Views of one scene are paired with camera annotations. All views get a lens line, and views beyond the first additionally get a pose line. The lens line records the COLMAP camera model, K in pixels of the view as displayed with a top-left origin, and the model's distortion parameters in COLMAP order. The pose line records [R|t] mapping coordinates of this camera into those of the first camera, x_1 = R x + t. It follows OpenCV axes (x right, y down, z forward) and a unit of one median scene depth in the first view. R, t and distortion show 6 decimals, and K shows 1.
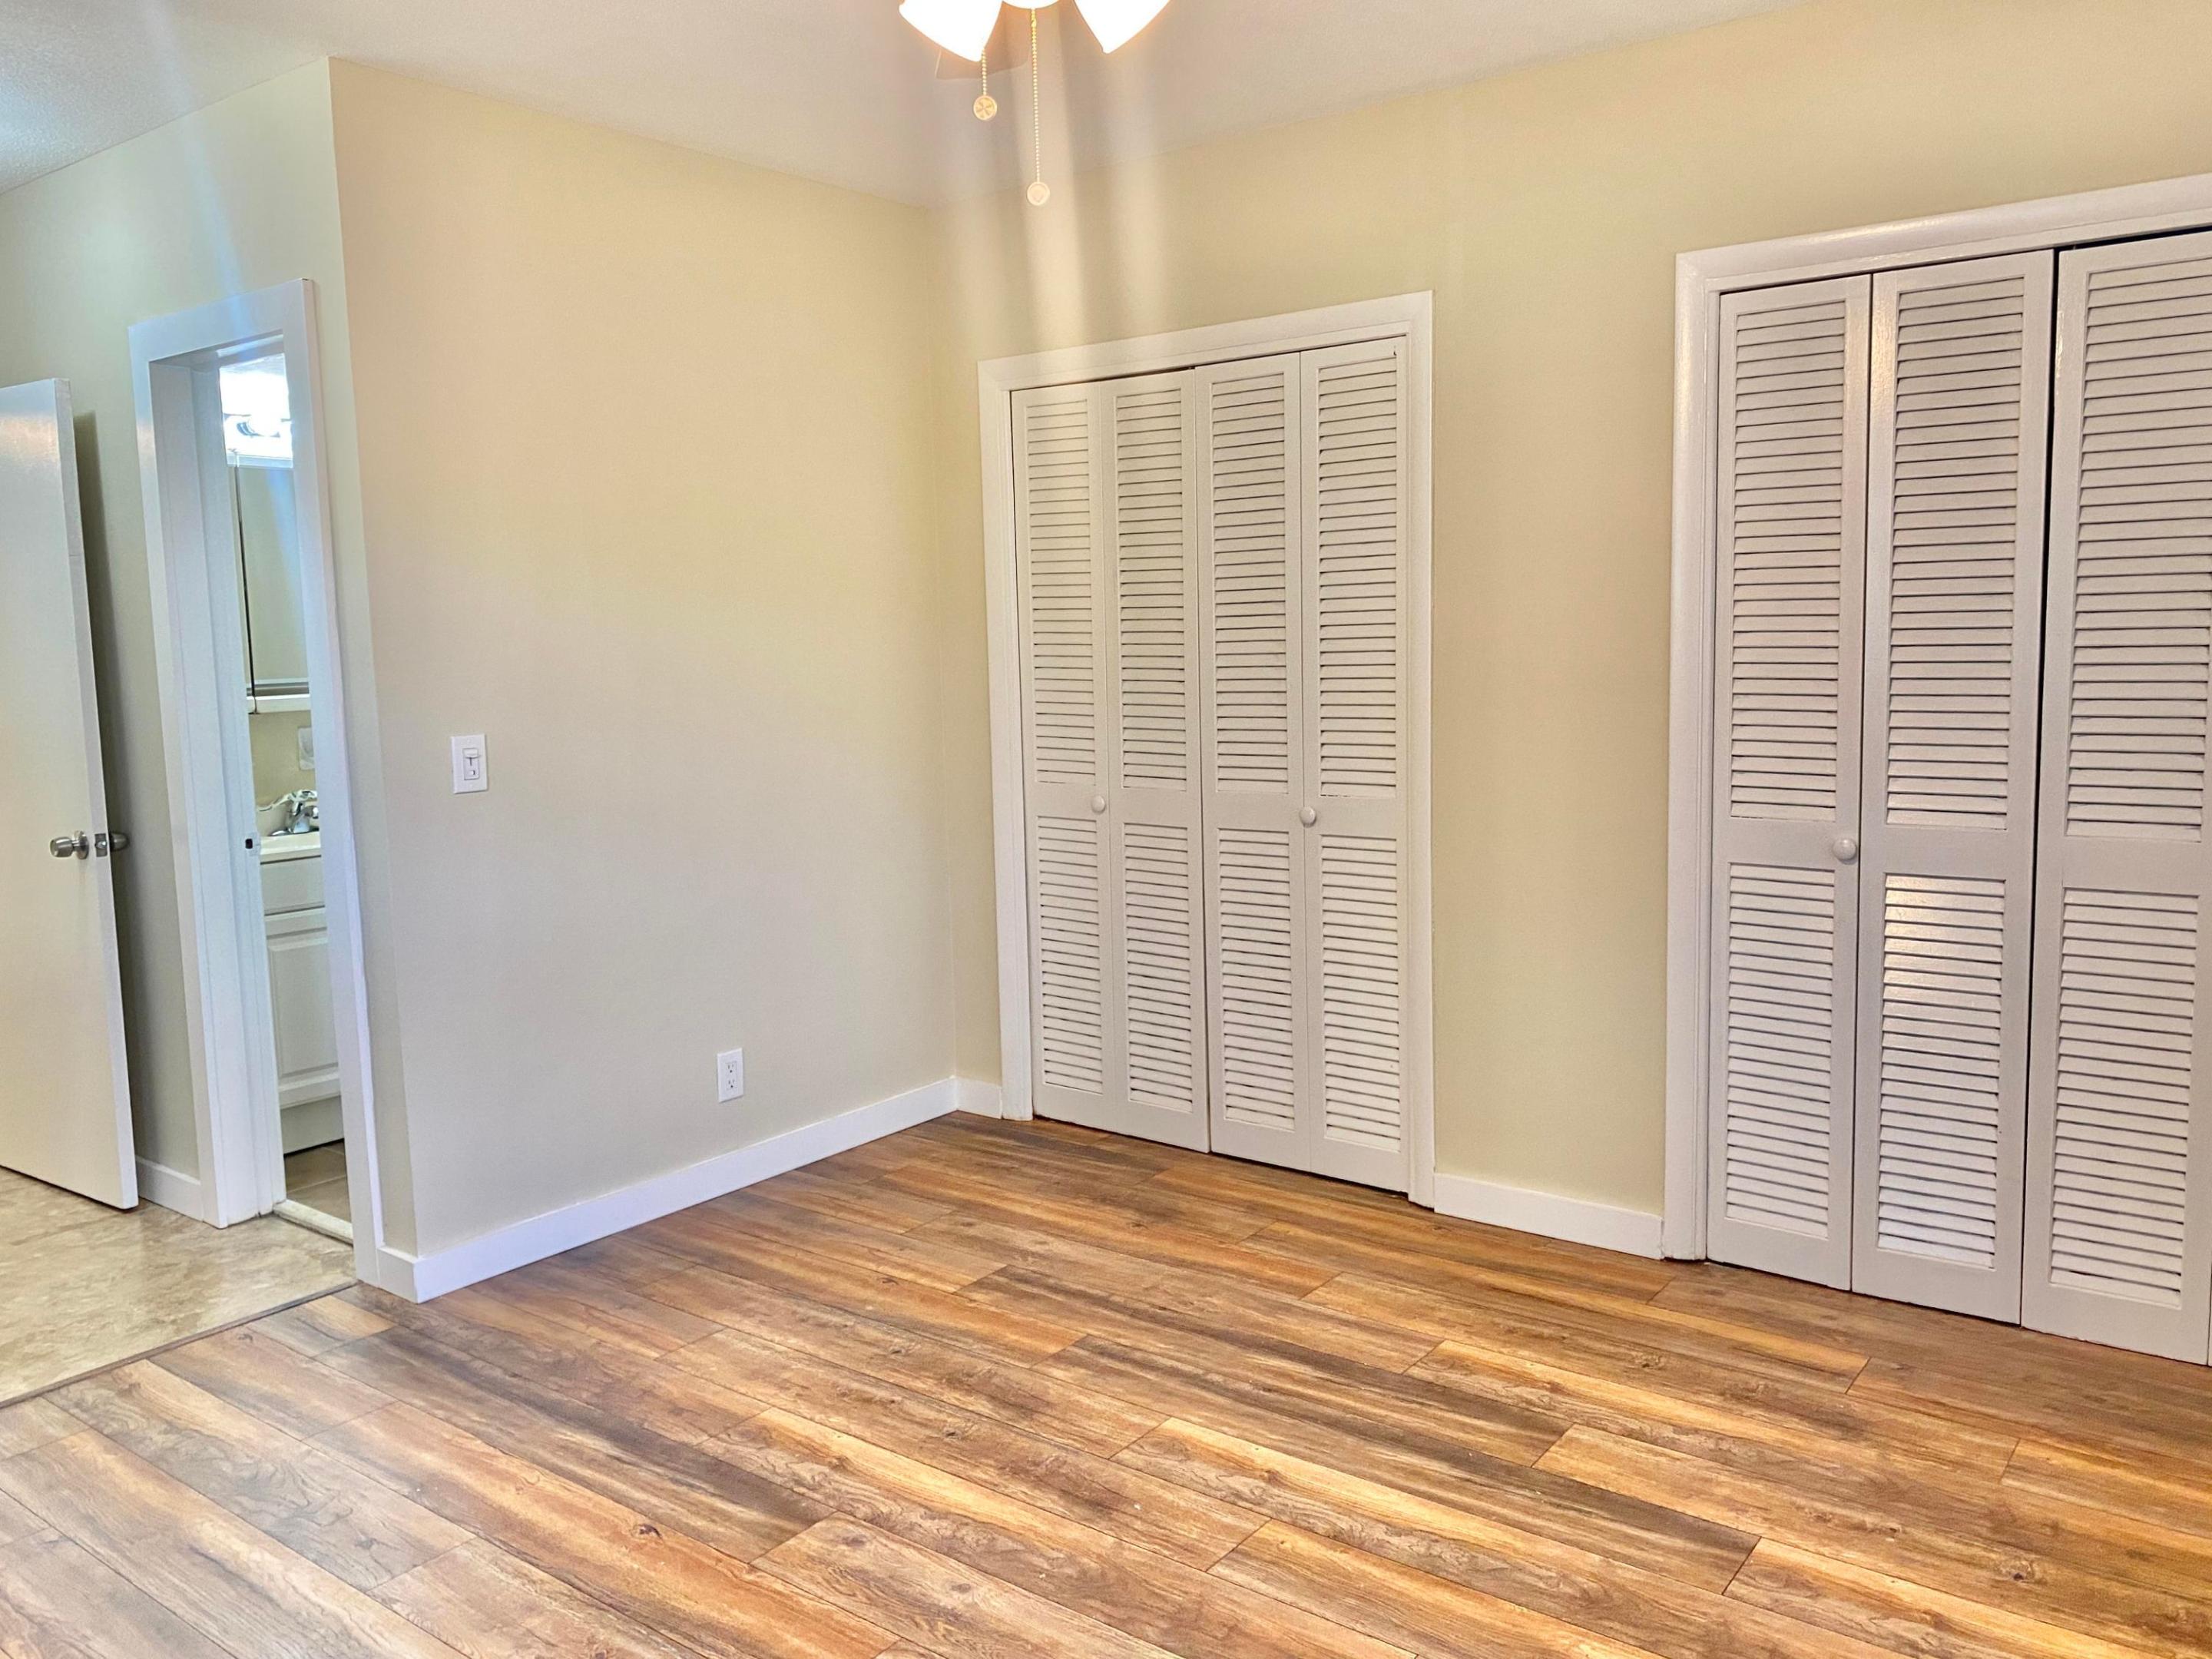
lens RADIAL K [[1704.7, 0, 1090.1], [0, 1704.7, 824.3], [0, 0, 1]] dist [0.061937, -0.052426]
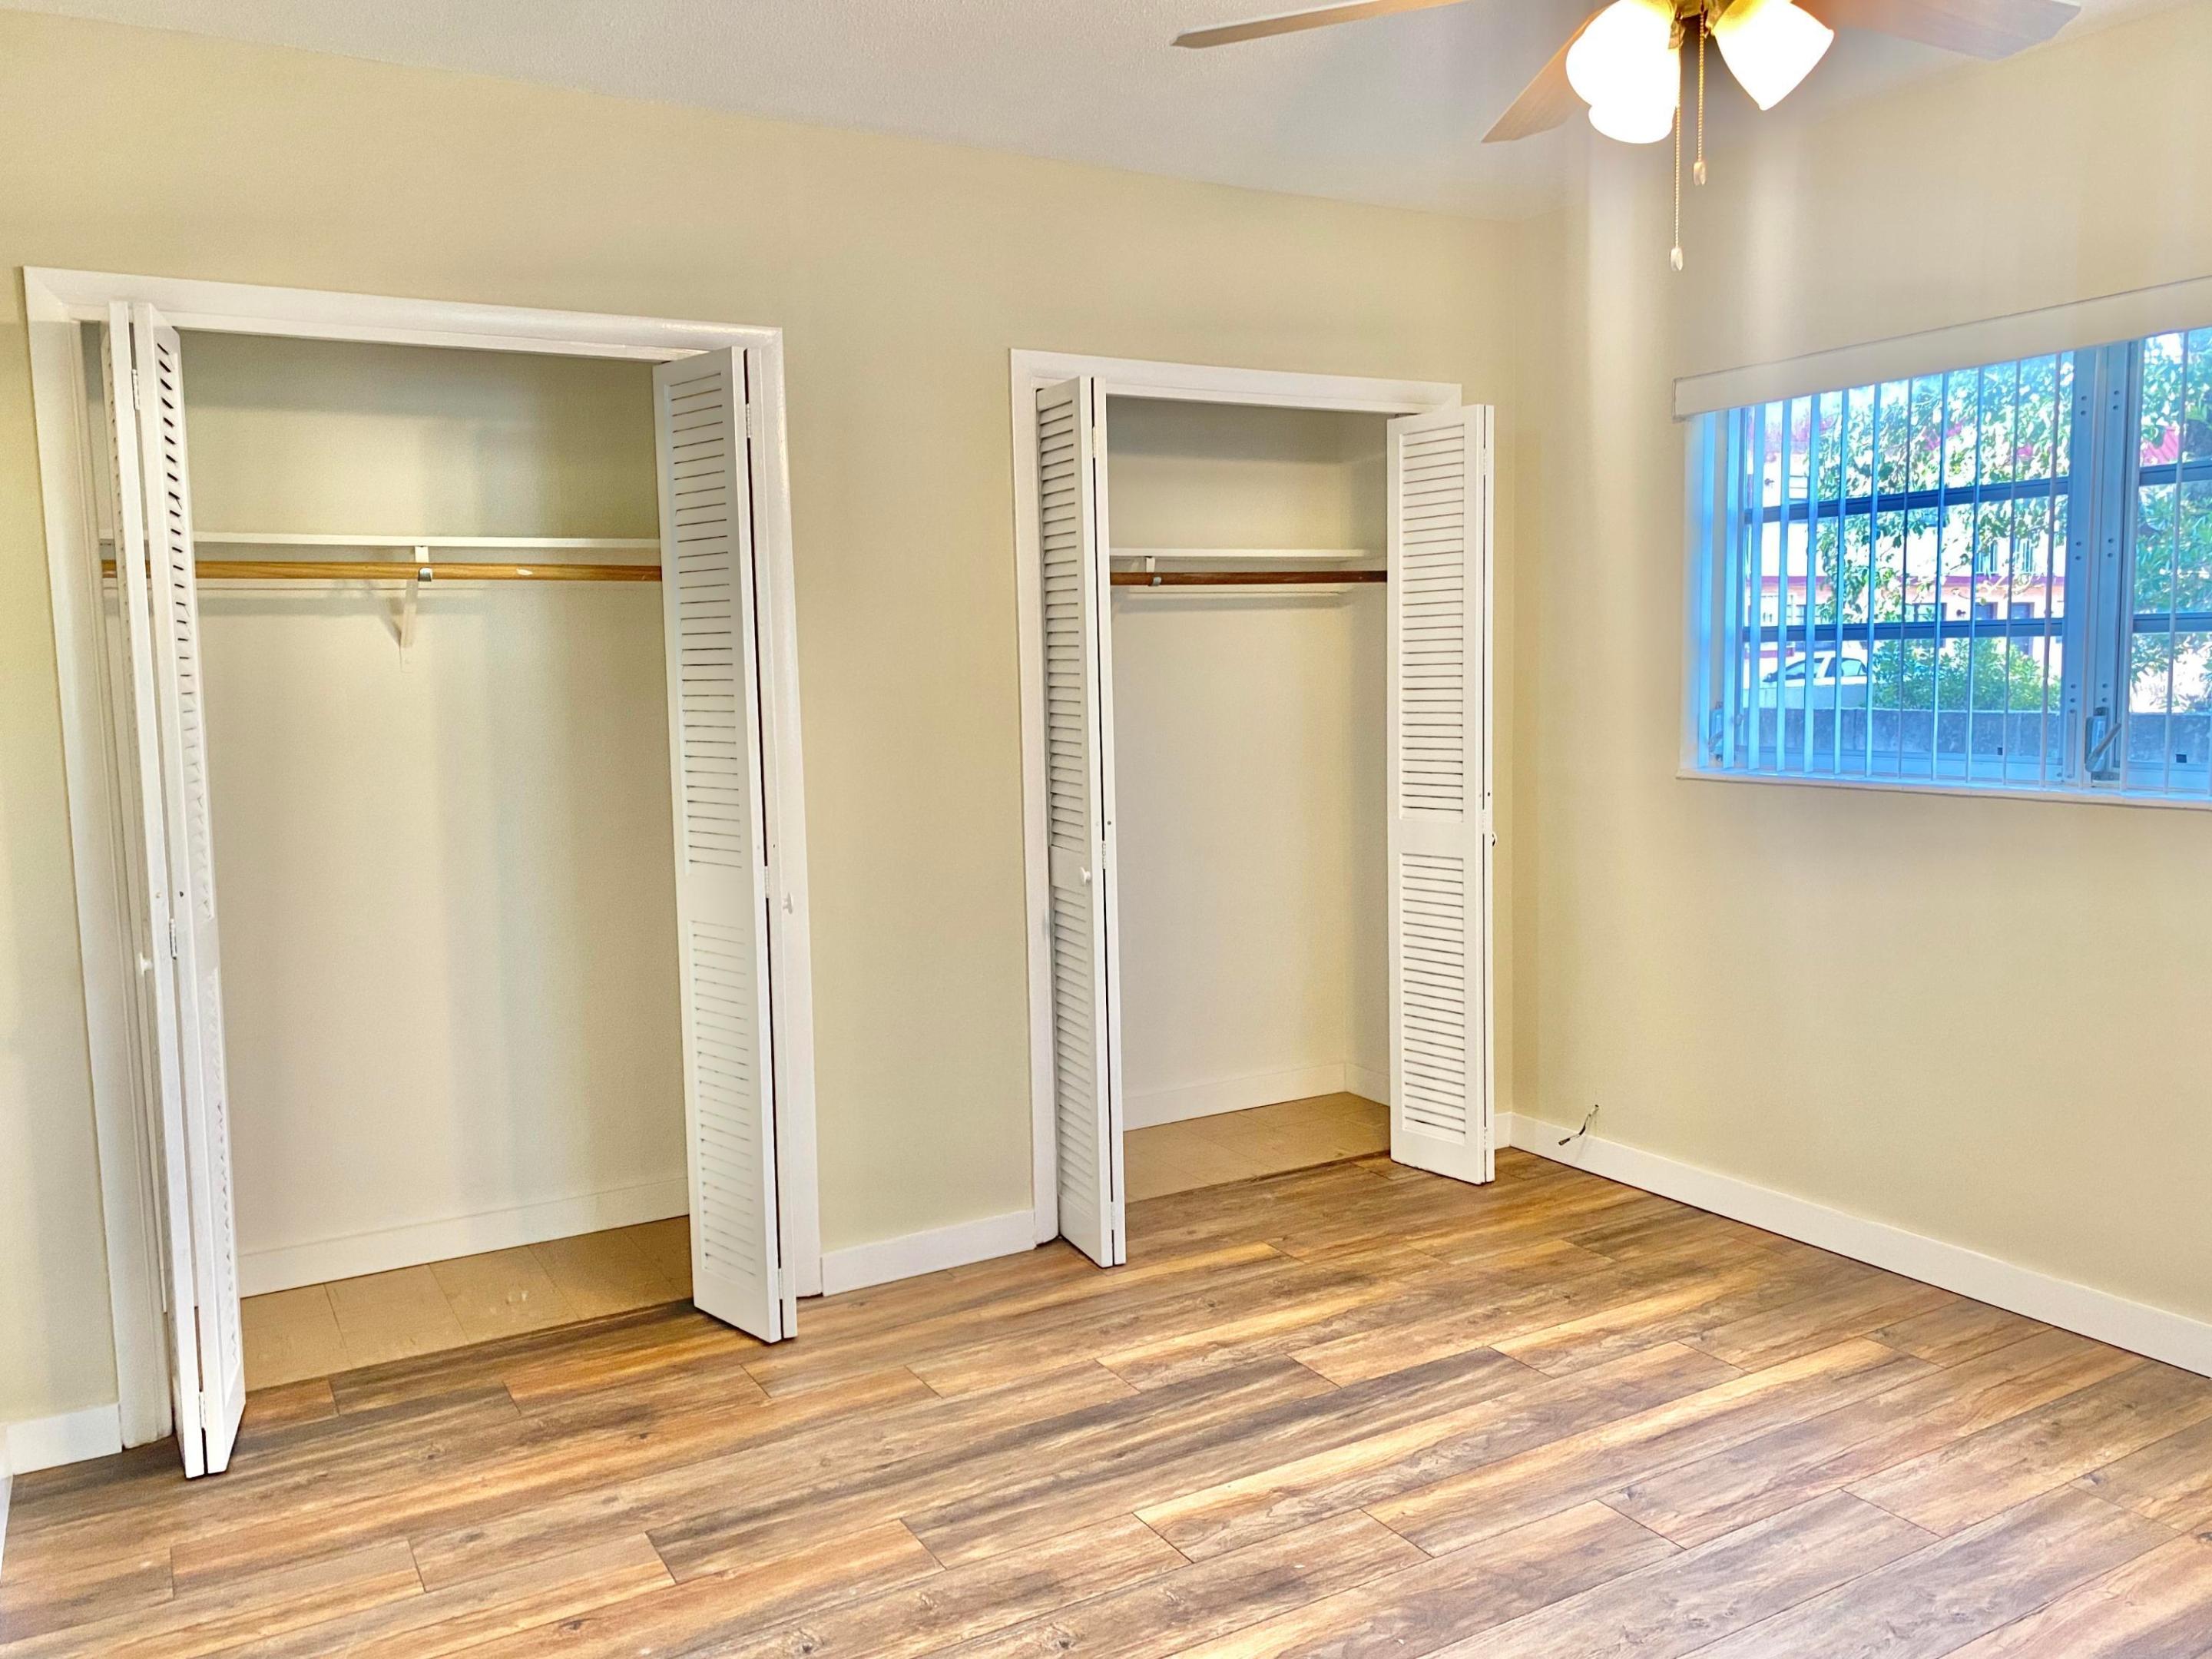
lens RADIAL K [[1704.7, 0, 1090.1], [0, 1704.7, 824.3], [0, 0, 1]] dist [0.061937, -0.052426]
pose [[0.384287, -0.080723, 0.919678, -0.774604], [0.120983, 0.991983, 0.036516, -0.070100], [-0.915252, 0.097233, 0.390972, 0.580757]]
